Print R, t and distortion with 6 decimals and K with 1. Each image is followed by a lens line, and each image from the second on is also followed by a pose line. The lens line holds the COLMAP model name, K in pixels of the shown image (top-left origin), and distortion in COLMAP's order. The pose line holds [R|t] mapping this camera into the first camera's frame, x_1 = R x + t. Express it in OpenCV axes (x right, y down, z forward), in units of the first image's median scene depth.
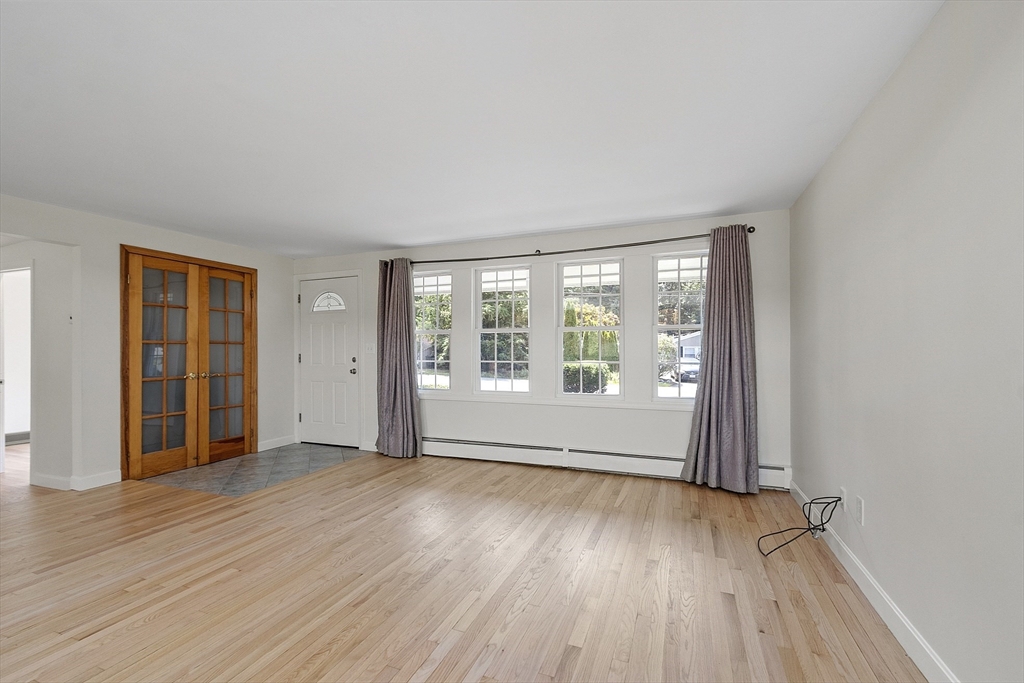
lens RADIAL K [[449.7, 0, 511.9], [0, 449.7, 348.7], [0, 0, 1]] dist [-0.003081, 0.000063]
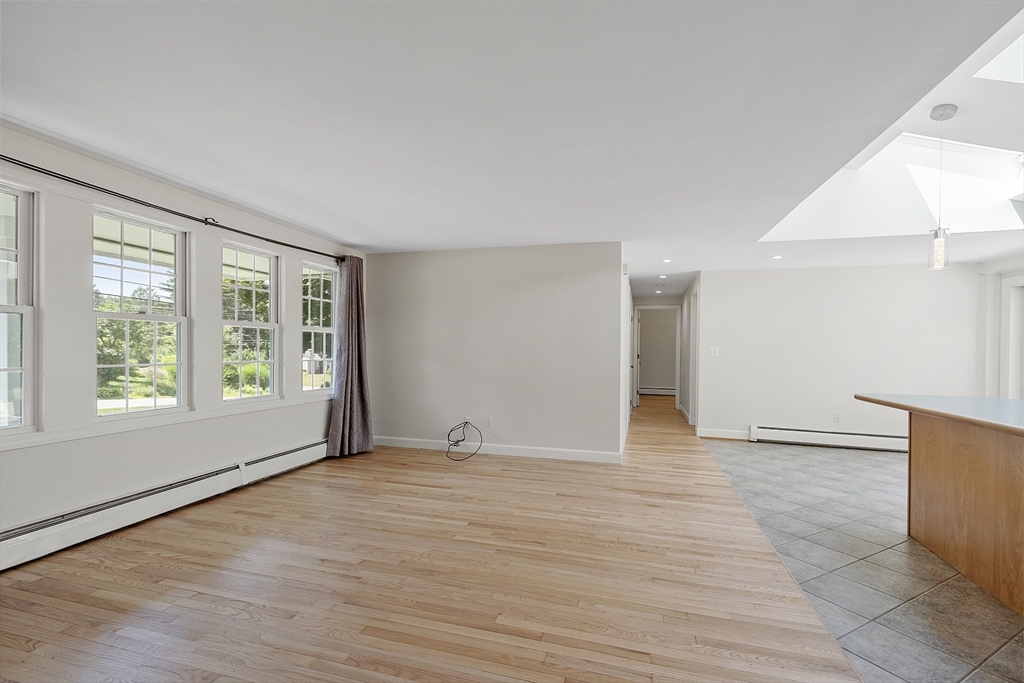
lens RADIAL K [[449.7, 0, 512.2], [0, 449.7, 347.4], [0, 0, 1]] dist [-0.003081, 0.000063]
pose [[-0.095347, 0.003455, 0.995438, -0.861004], [-0.016647, 0.999849, -0.005065, -0.004602], [-0.995305, -0.017054, -0.095275, 0.629895]]
